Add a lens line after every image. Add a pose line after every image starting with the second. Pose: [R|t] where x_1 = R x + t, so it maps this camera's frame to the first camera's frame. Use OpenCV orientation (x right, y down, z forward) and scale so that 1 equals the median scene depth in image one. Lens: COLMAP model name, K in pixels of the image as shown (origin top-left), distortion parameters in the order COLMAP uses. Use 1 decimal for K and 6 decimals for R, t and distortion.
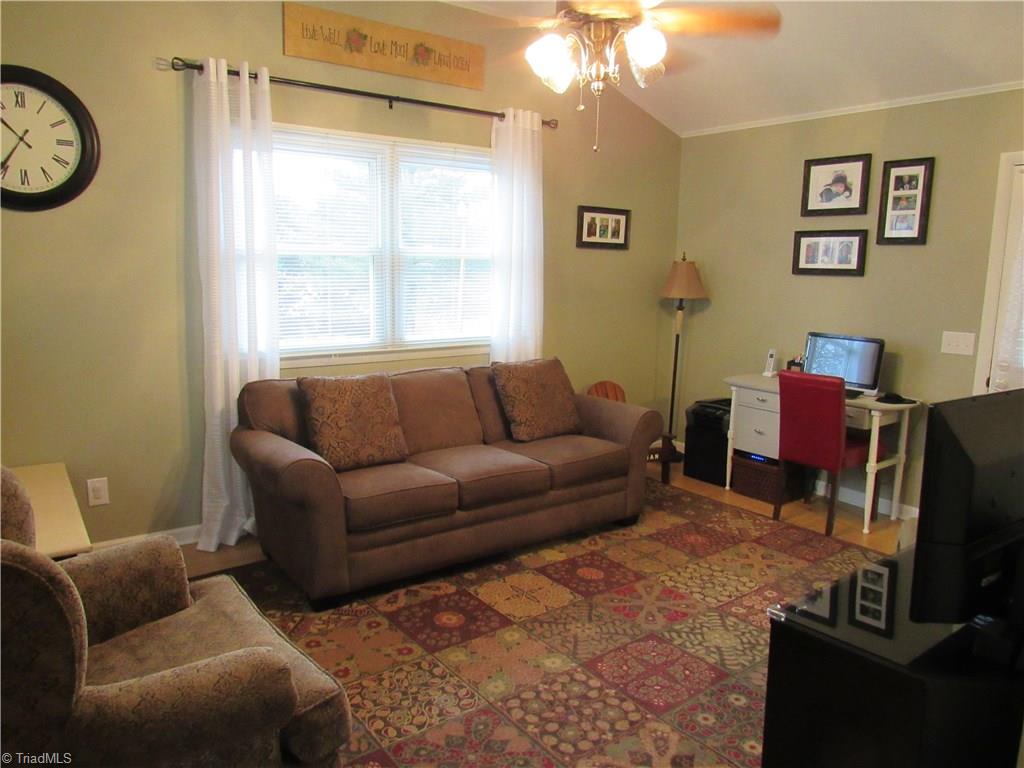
lens RADIAL K [[734.0, 0, 512.0], [0, 734.0, 384.0], [0, 0, 1]] dist [-0.026699, 0.004026]
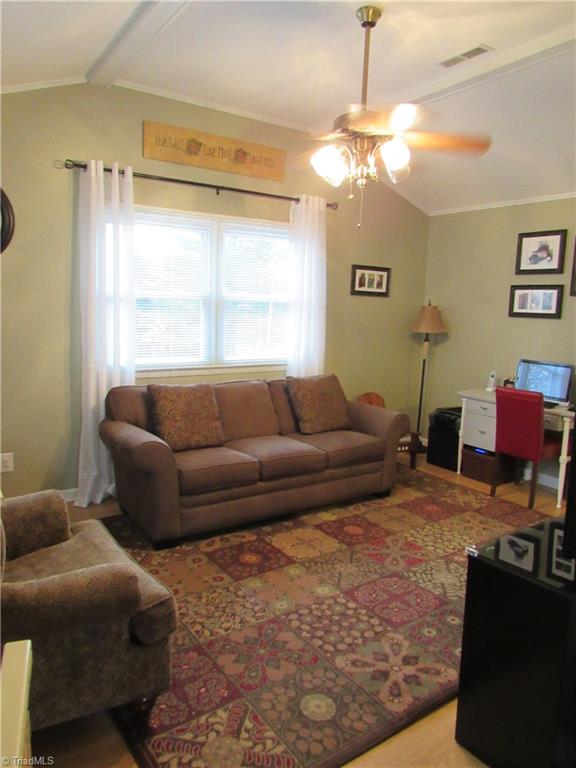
lens RADIAL K [[550.5, 0, 288.6], [0, 550.5, 386.7], [0, 0, 1]] dist [-0.026699, 0.004026]
pose [[0.999218, 0.019127, -0.034597, 0.014265], [-0.019656, 0.999694, -0.015000, 0.005285], [0.034300, 0.015668, 0.999289, -0.044951]]
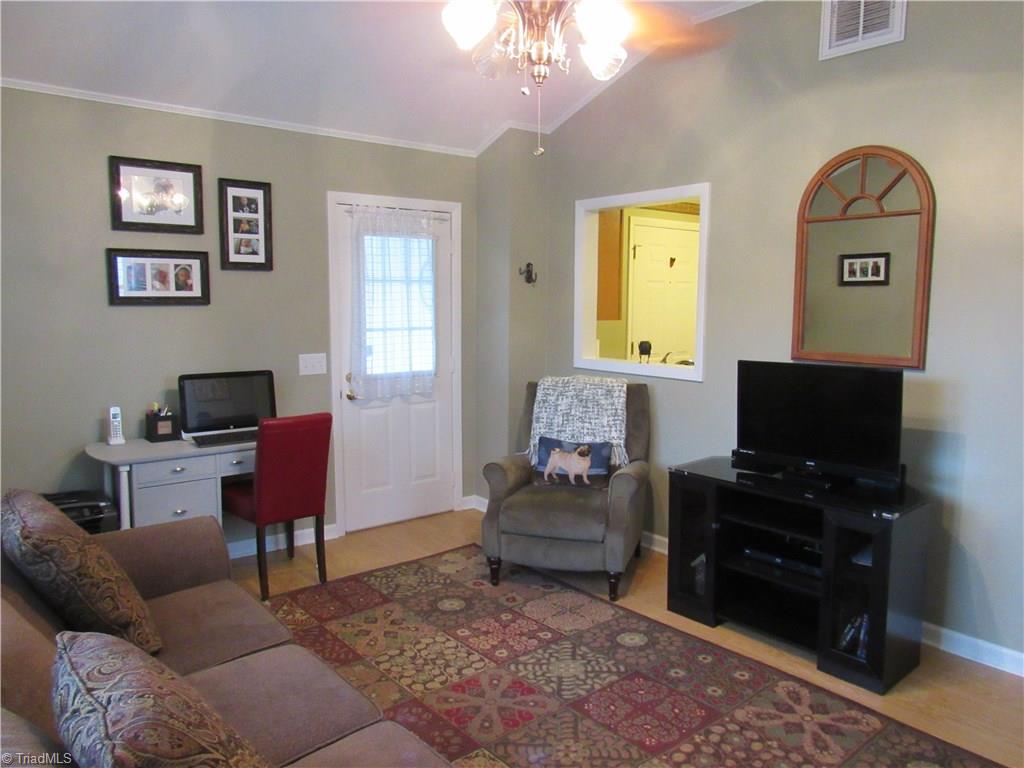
lens RADIAL K [[734.0, 0, 512.0], [0, 734.0, 384.0], [0, 0, 1]] dist [-0.026699, 0.004026]
pose [[-0.051144, -0.134431, 0.989602, -0.509847], [0.157162, 0.977469, 0.140905, -0.145365], [-0.986248, 0.162735, -0.028864, 0.818917]]
